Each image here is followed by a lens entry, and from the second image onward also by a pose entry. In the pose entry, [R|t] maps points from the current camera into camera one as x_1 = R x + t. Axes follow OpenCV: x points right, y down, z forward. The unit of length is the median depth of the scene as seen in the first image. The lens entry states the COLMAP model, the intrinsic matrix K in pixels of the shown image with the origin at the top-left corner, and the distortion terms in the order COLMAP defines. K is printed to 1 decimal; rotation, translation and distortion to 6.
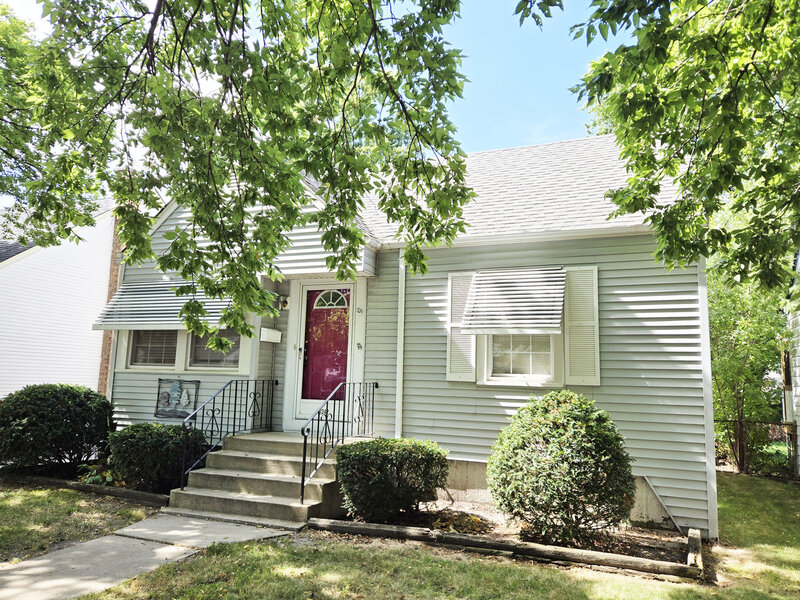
lens RADIAL K [[560.4, 0, 400.0], [0, 560.4, 300.0], [0, 0, 1]] dist [0.044598, -0.036306]
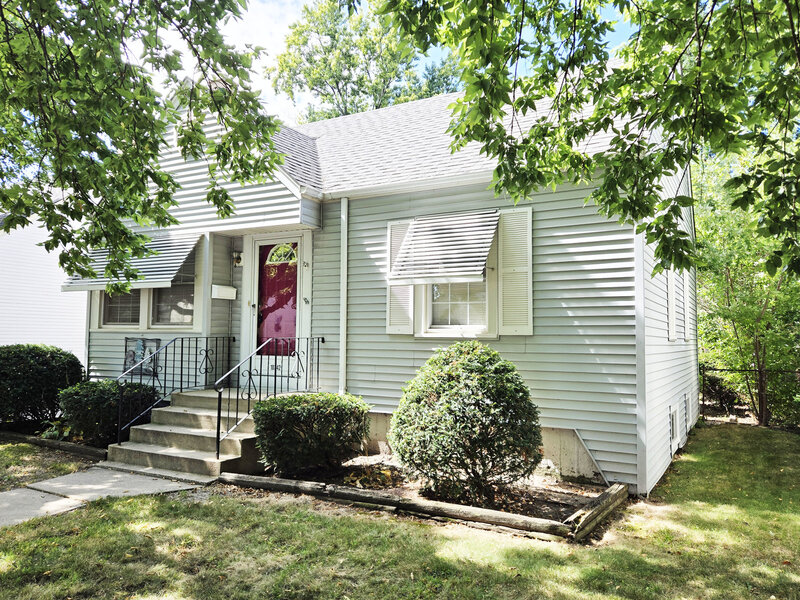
lens RADIAL K [[560.4, 0, 400.0], [0, 560.4, 300.0], [0, 0, 1]] dist [0.044598, -0.036306]
pose [[0.995408, -0.024633, -0.092499, 0.219319], [0.031563, 0.996742, 0.074222, 0.016432], [0.090369, -0.076801, 0.992943, 0.053865]]
